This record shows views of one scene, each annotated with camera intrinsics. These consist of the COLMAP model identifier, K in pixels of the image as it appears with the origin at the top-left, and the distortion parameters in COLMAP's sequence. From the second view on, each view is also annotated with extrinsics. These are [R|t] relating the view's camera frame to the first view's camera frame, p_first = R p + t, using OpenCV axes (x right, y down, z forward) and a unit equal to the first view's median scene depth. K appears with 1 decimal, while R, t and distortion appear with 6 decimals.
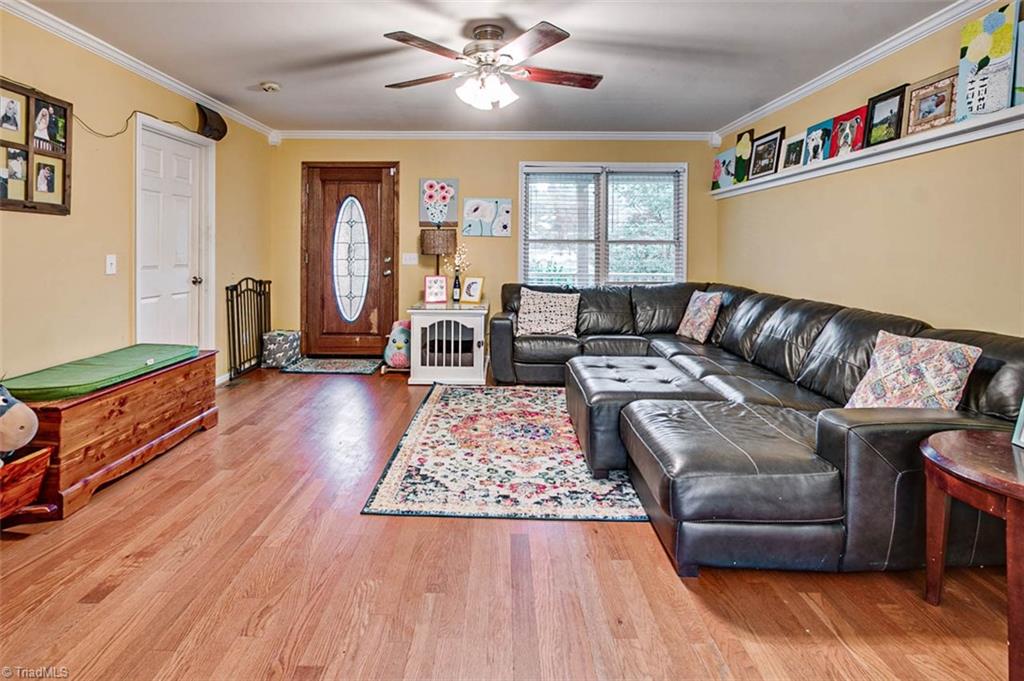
lens RADIAL K [[503.9, 0, 495.4], [0, 503.9, 252.1], [0, 0, 1]] dist [-0.004992, 0.000856]
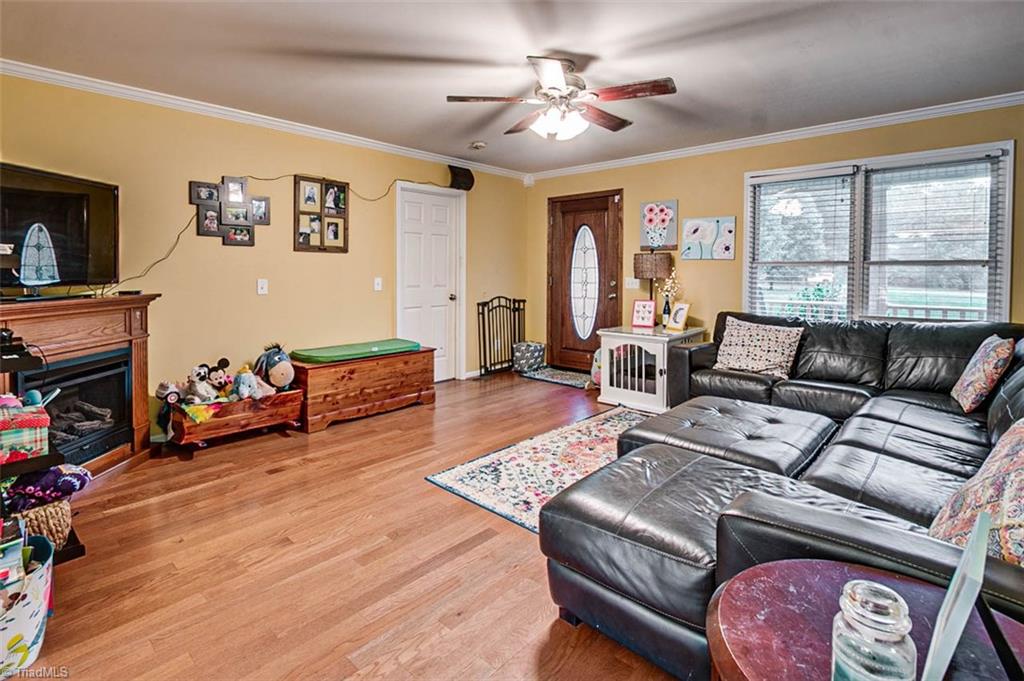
lens RADIAL K [[503.2, 0, 510.6], [0, 503.2, 277.4], [0, 0, 1]] dist [-0.003413, 0.000245]
pose [[0.746344, 0.003375, -0.665552, 0.508106], [-0.001511, 0.999993, 0.003376, -0.001145], [0.665559, -0.001514, 0.746344, 0.122826]]
